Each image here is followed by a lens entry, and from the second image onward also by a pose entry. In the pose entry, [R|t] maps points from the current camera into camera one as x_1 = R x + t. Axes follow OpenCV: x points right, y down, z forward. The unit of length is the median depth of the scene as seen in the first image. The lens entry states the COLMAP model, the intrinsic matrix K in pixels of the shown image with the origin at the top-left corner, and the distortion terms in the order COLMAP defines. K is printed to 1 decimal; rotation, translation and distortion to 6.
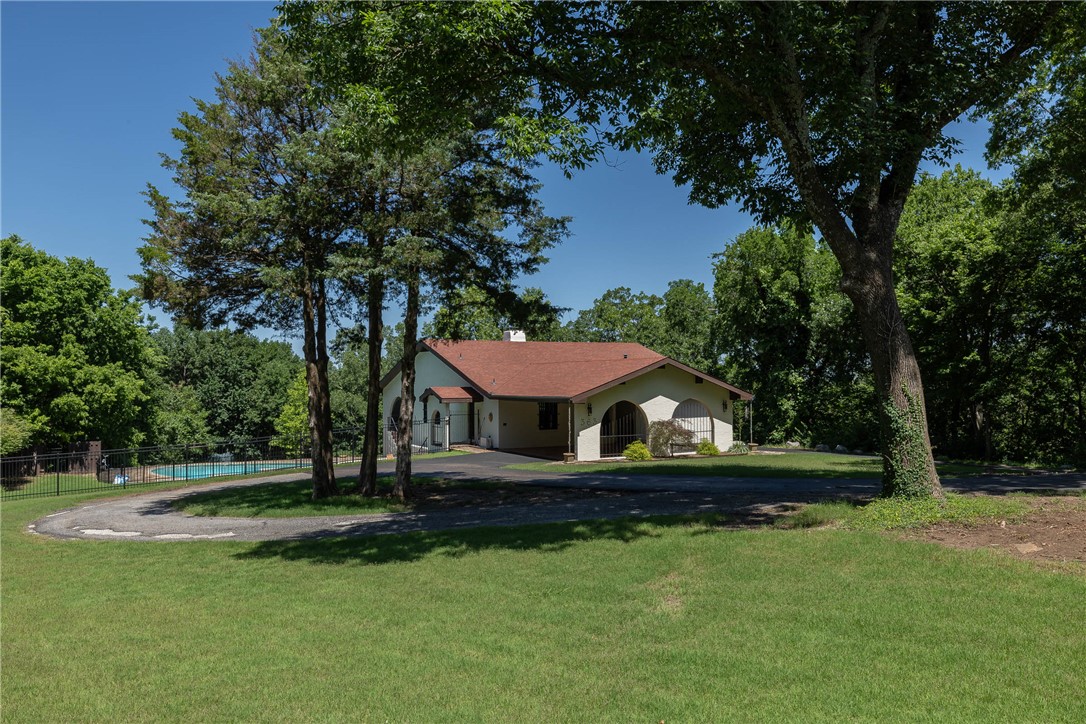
lens RADIAL K [[803.4, 0, 538.7], [0, 803.4, 366.2], [0, 0, 1]] dist [0.001531, -0.002107]
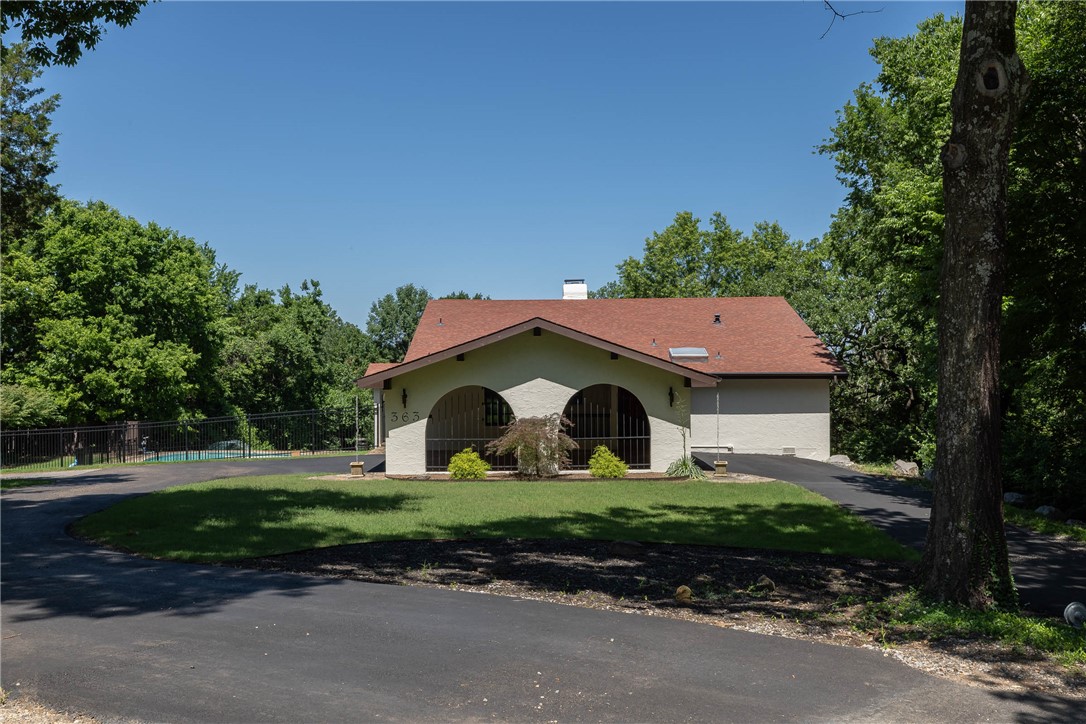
lens RADIAL K [[989.8, 0, 543.0], [0, 989.8, 362.0], [0, 0, 1]] dist [0.005045, 0.003270]
pose [[0.872065, 0.003032, -0.489381, 0.605093], [0.009979, 0.999663, 0.023976, 0.005484], [0.489289, -0.025792, 0.871740, 0.360302]]
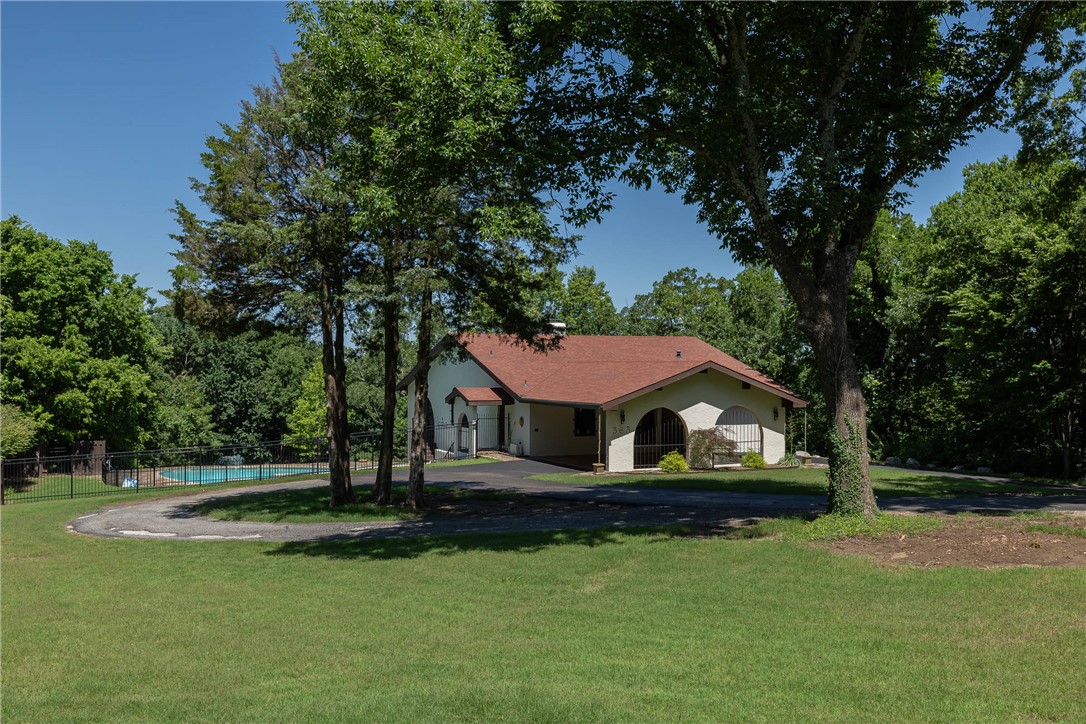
lens RADIAL K [[1005.4, 0, 544.0], [0, 1005.4, 362.4], [0, 0, 1]] dist [-0.002776, 0.000721]
pose [[0.997863, 0.009841, -0.064594, 0.050177], [-0.008864, 0.999842, 0.015397, -0.028322], [0.064736, -0.014792, 0.997793, -0.180448]]
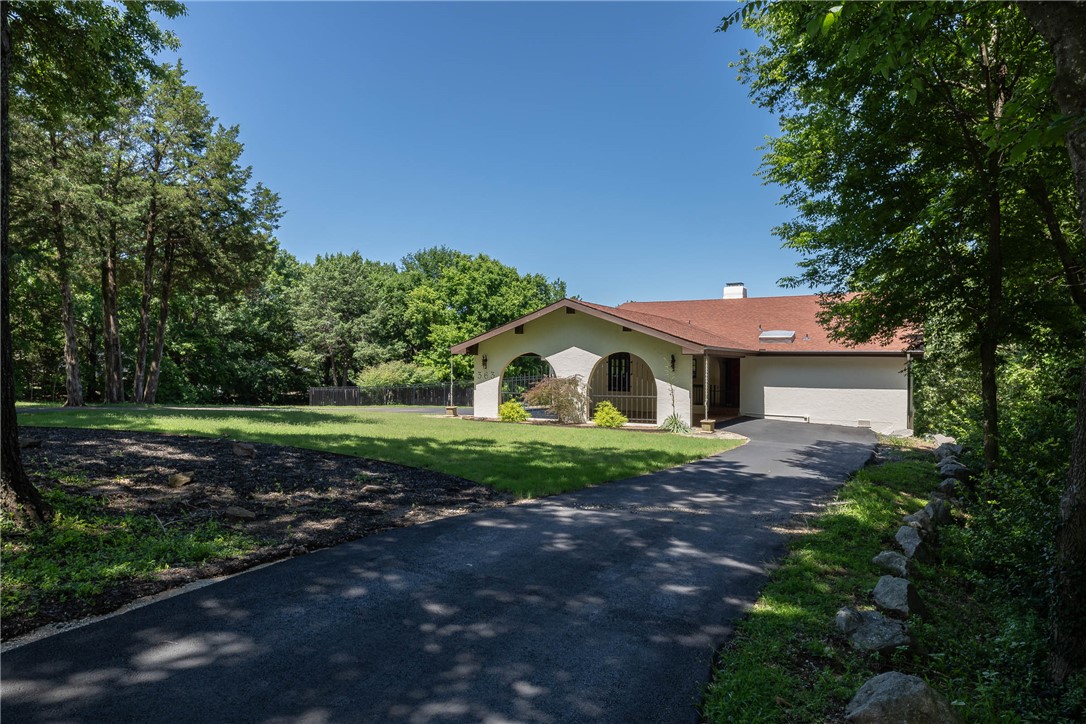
lens RADIAL K [[660.0, 0, 544.0], [0, 660.0, 365.9], [0, 0, 1]] dist [-0.003179, -0.002102]
pose [[0.515468, 0.011746, -0.856828, 0.791491], [0.003818, 0.999865, 0.016004, 0.050271], [0.856900, -0.011521, 0.515353, 0.714588]]
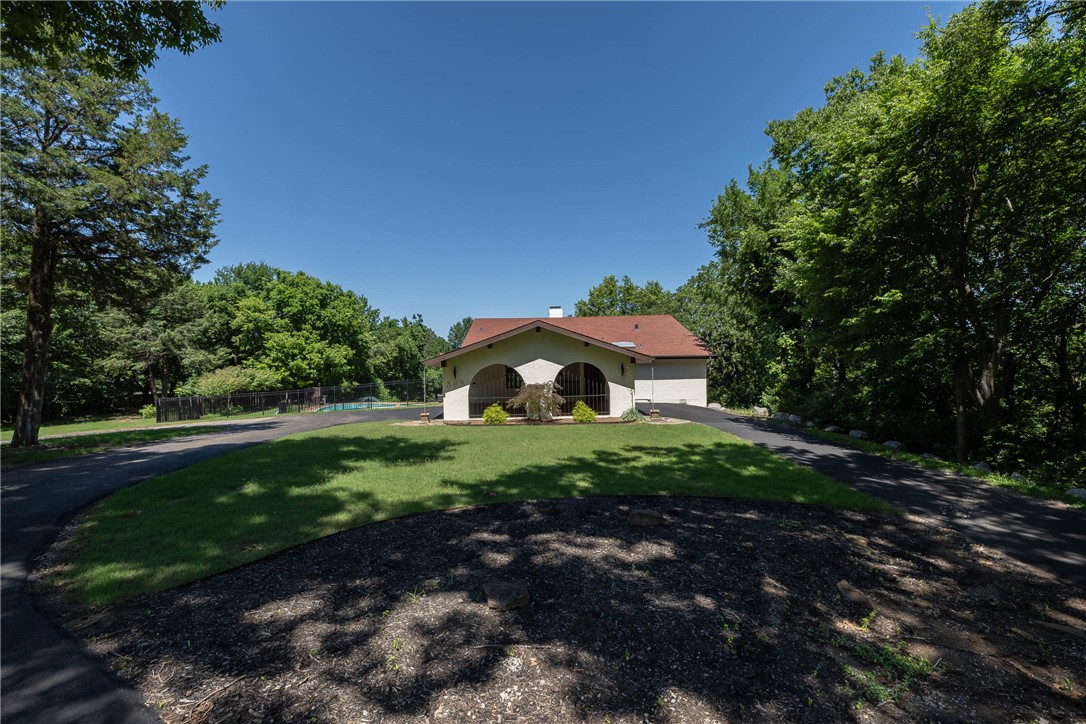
lens RADIAL K [[453.8, 0, 540.5], [0, 453.8, 361.7], [0, 0, 1]] dist [0.001446, -0.000124]
pose [[0.878671, -0.001393, -0.477426, 0.479120], [0.020702, 0.999166, 0.035184, 0.022320], [0.476979, -0.040799, 0.877967, 0.562189]]
